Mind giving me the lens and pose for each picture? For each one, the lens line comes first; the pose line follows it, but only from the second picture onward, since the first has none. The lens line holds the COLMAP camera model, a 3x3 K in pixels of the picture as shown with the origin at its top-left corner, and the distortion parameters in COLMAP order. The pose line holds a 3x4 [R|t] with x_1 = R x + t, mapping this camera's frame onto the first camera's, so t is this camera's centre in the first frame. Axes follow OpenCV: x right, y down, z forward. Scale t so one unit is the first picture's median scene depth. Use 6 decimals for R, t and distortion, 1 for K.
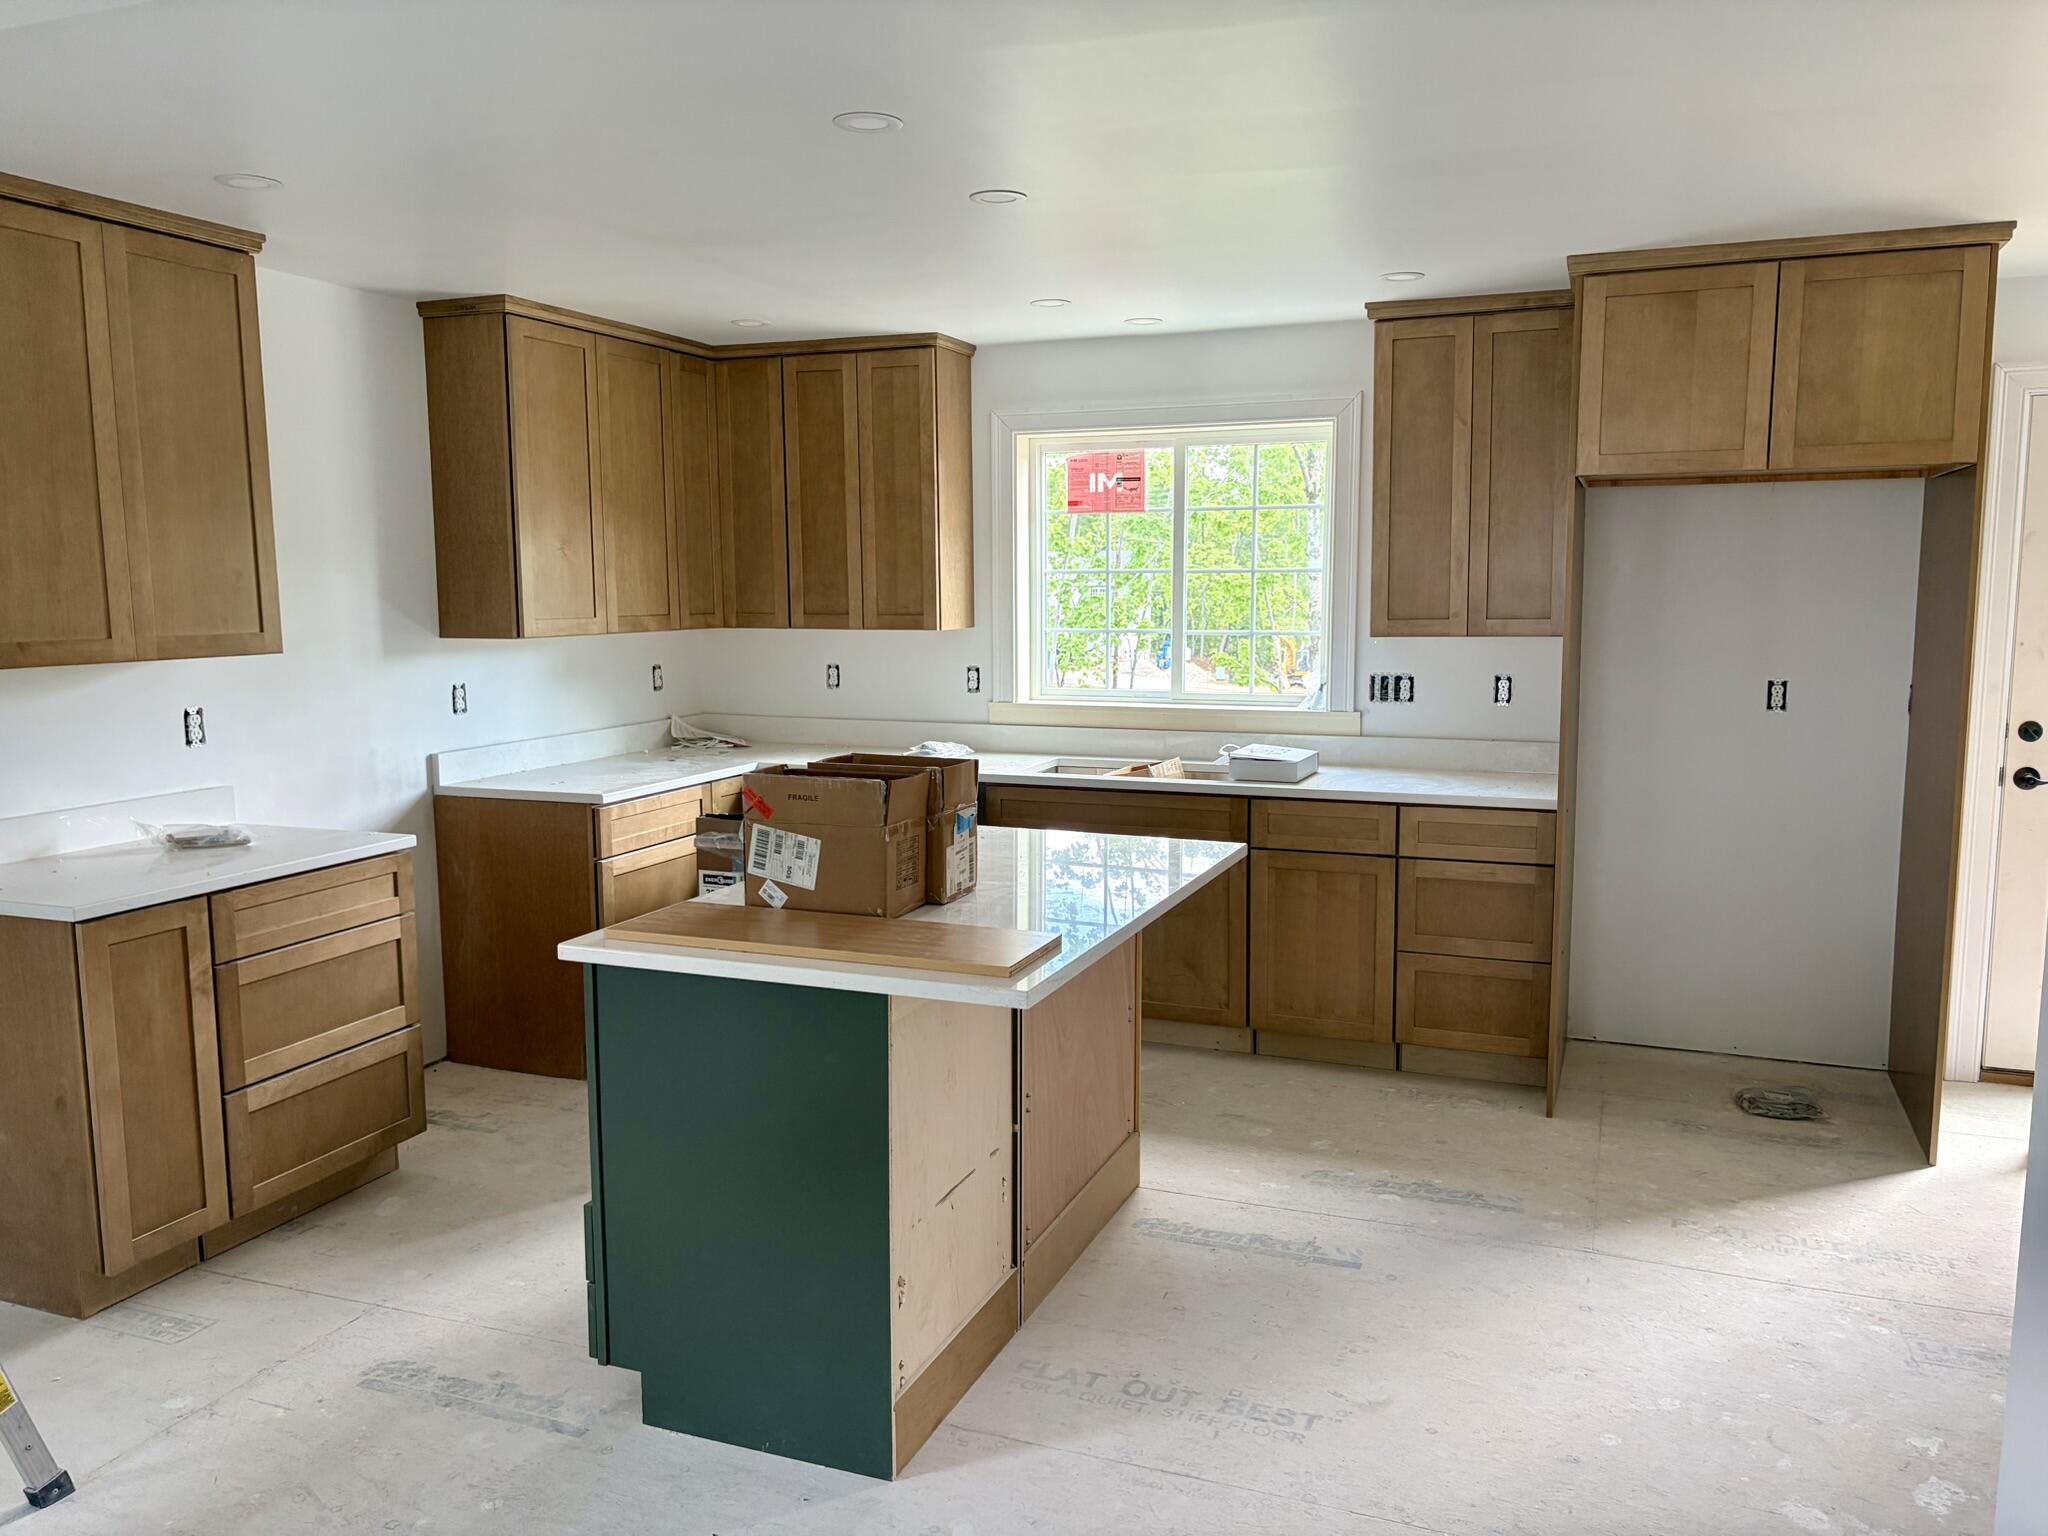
lens RADIAL K [[1547.9, 0, 1018.3], [0, 1547.9, 771.6], [0, 0, 1]] dist [0.007090, -0.003101]
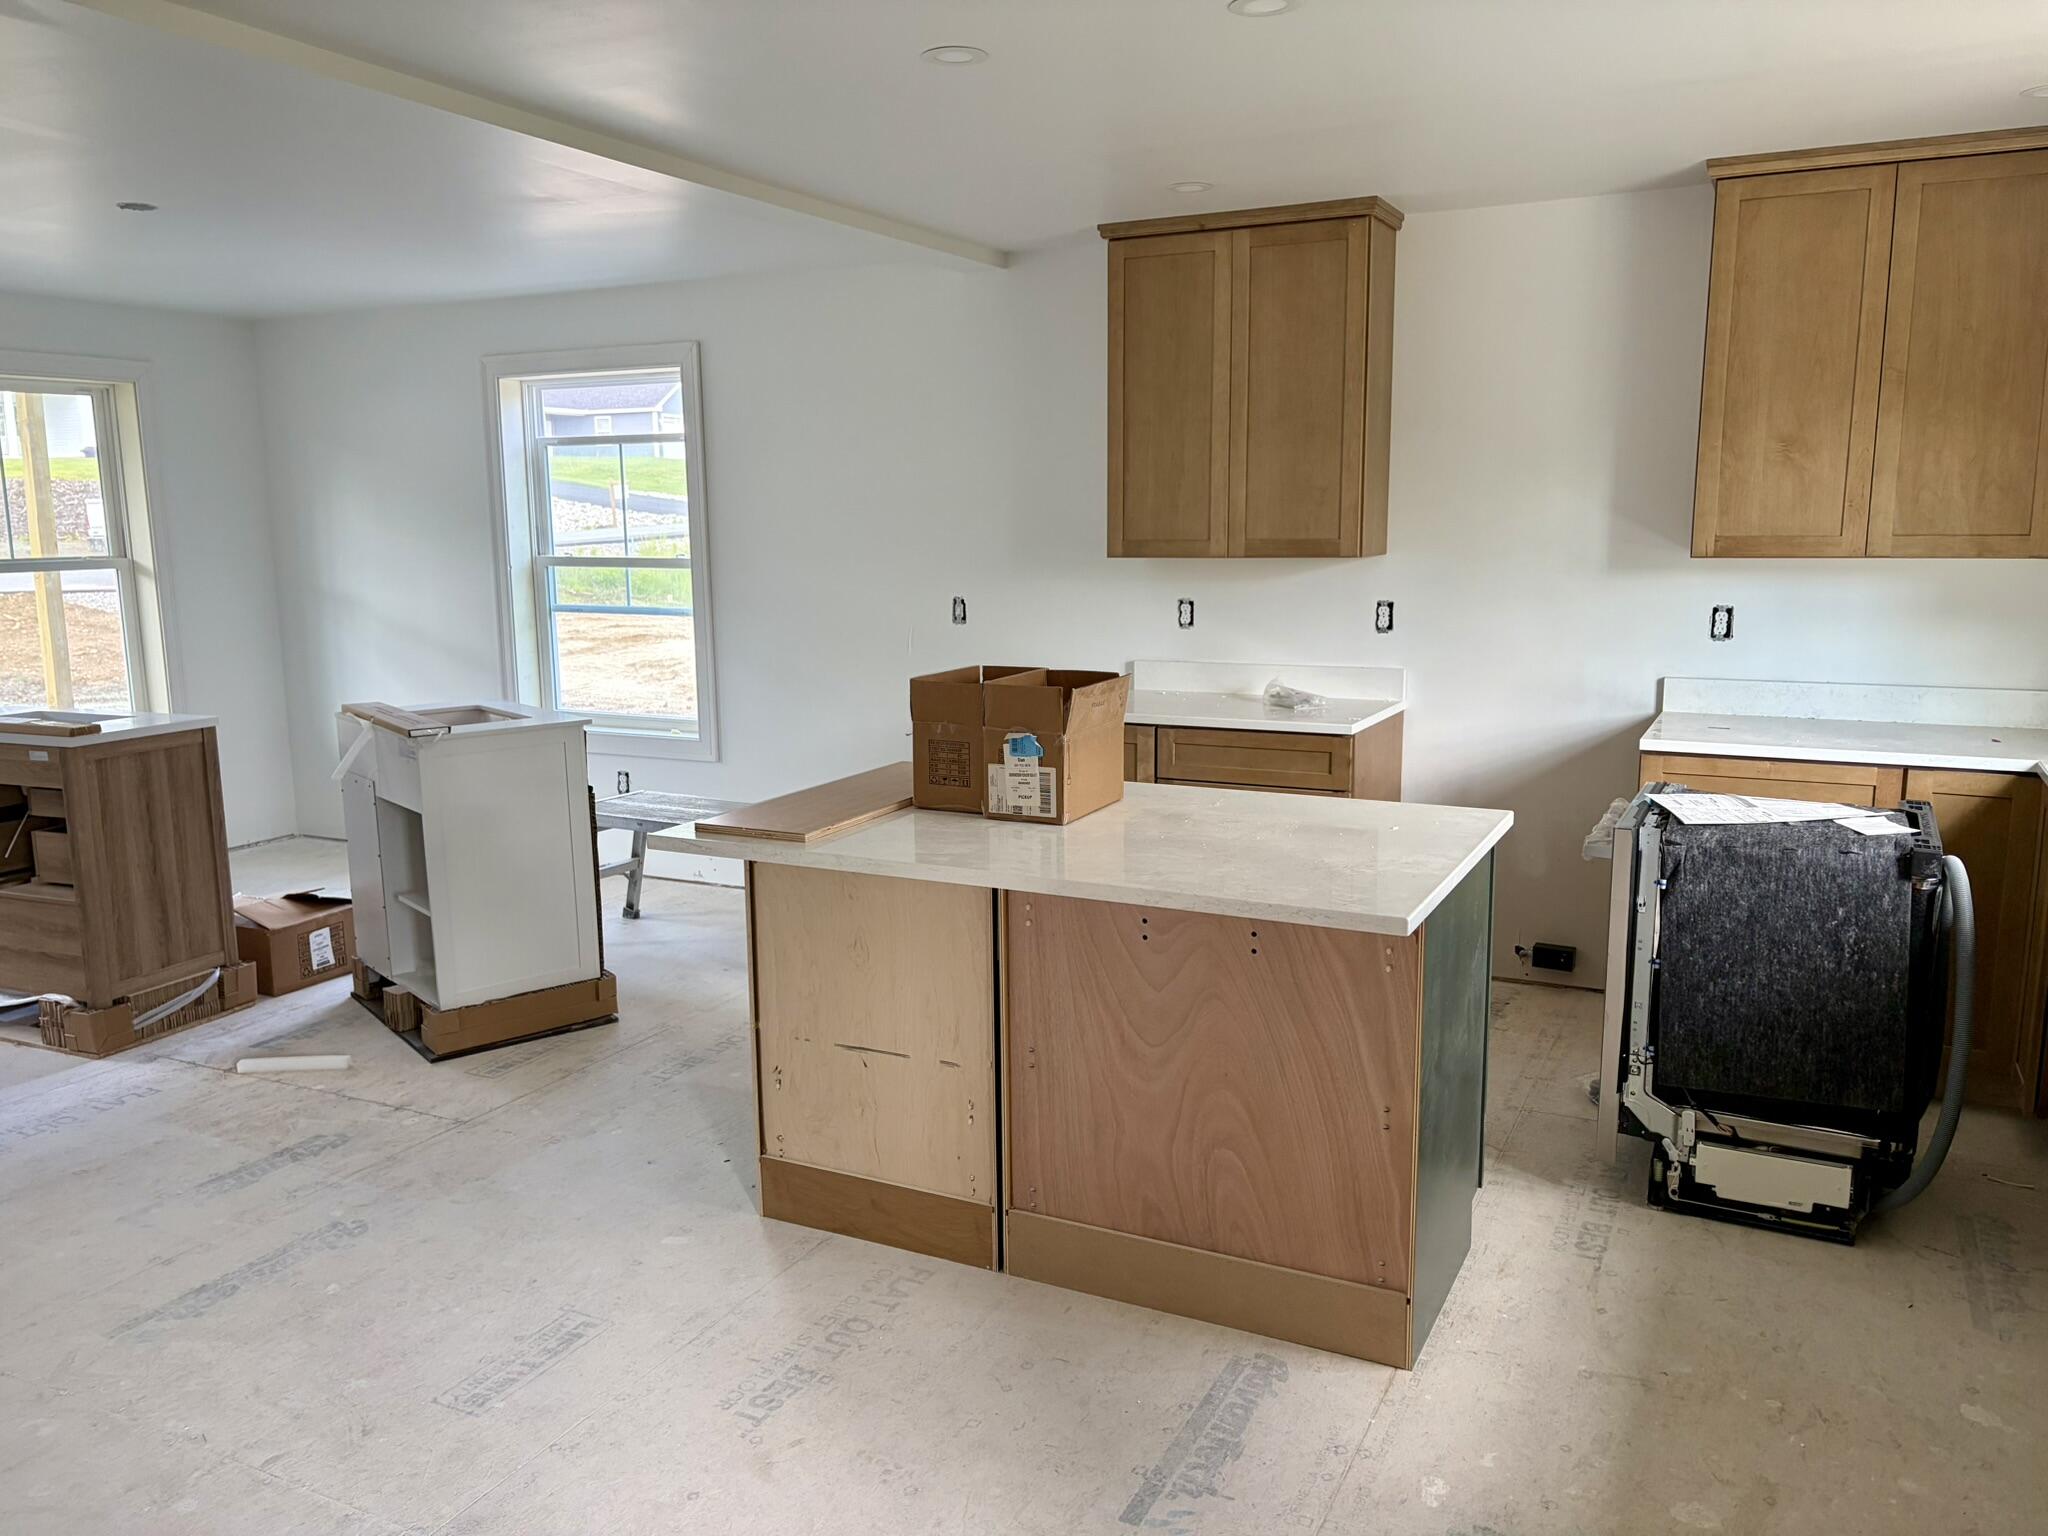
lens RADIAL K [[1547.9, 0, 1016.6], [0, 1547.9, 768.6], [0, 0, 1]] dist [0.007090, -0.003101]
pose [[-0.092734, 0.165769, -0.981795, 0.758025], [-0.113977, 0.977795, 0.175859, -0.100206], [0.989146, 0.128210, -0.071781, 0.881780]]
